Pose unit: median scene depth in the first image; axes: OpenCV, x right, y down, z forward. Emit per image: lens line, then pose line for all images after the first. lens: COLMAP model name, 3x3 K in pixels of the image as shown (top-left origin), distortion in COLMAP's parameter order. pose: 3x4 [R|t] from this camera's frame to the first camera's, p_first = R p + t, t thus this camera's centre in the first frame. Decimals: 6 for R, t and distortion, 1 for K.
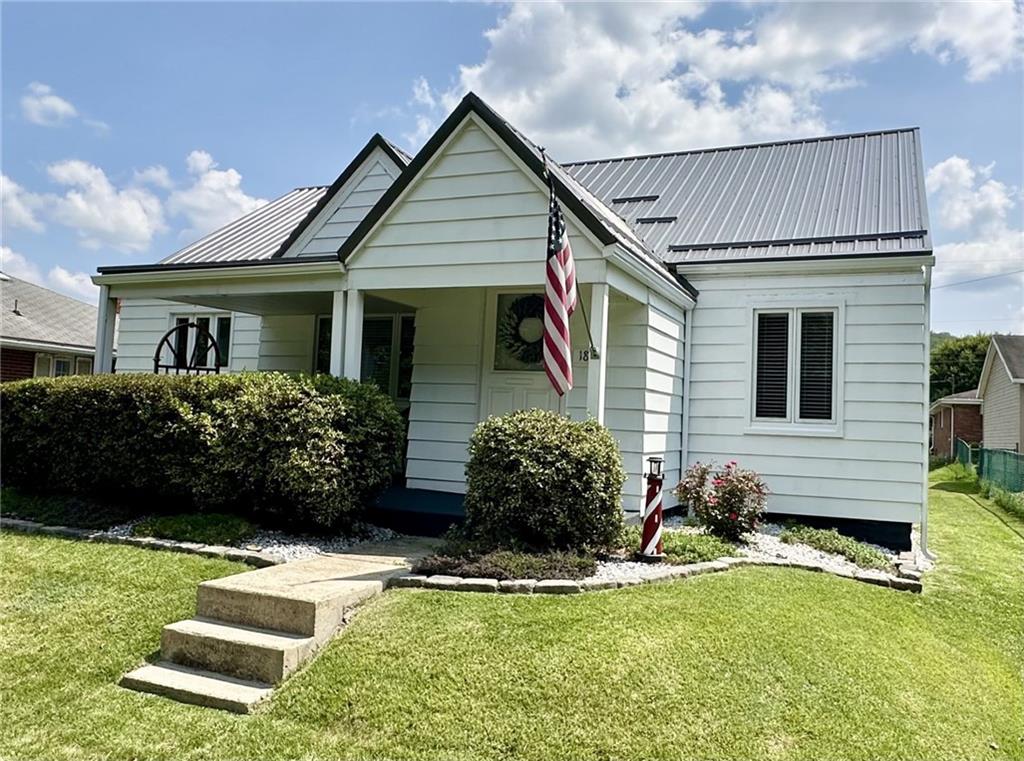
lens RADIAL K [[799.2, 0, 512.8], [0, 799.2, 377.4], [0, 0, 1]] dist [0.002818, 0.000437]
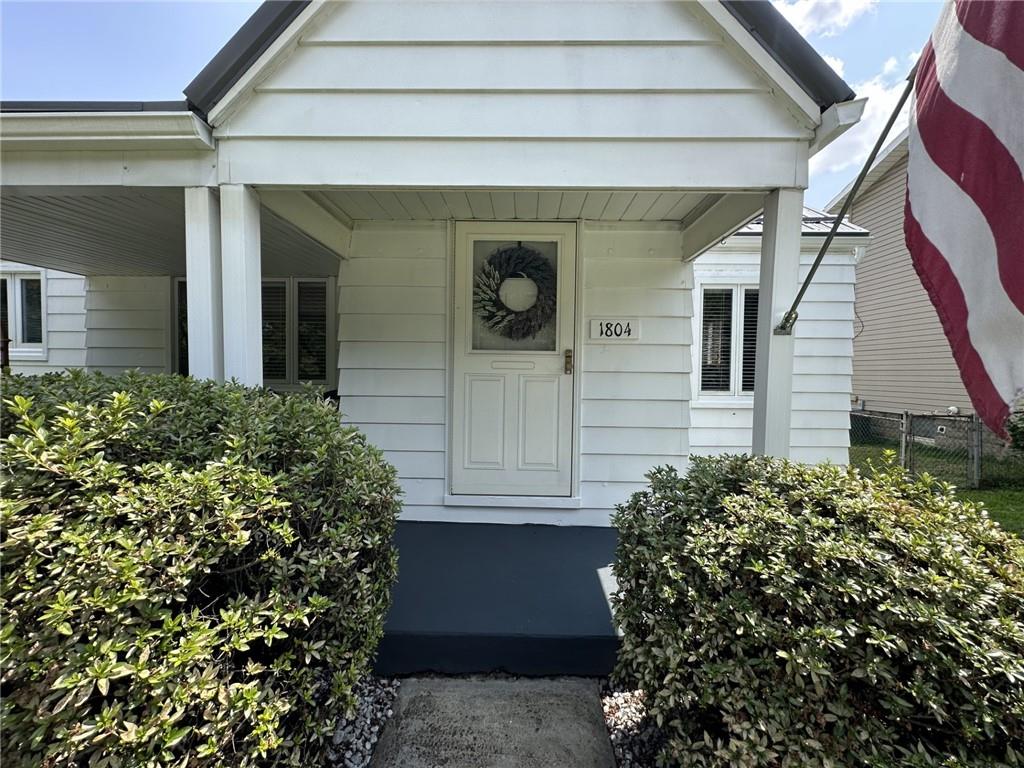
lens RADIAL K [[414.8, 0, 508.5], [0, 414.8, 385.5], [0, 0, 1]] dist [-0.003483, -0.000116]
pose [[0.919992, -0.047727, 0.389020, -0.148510], [0.007345, 0.994483, 0.104638, -0.016716], [-0.391868, -0.093408, 0.915267, 0.691262]]
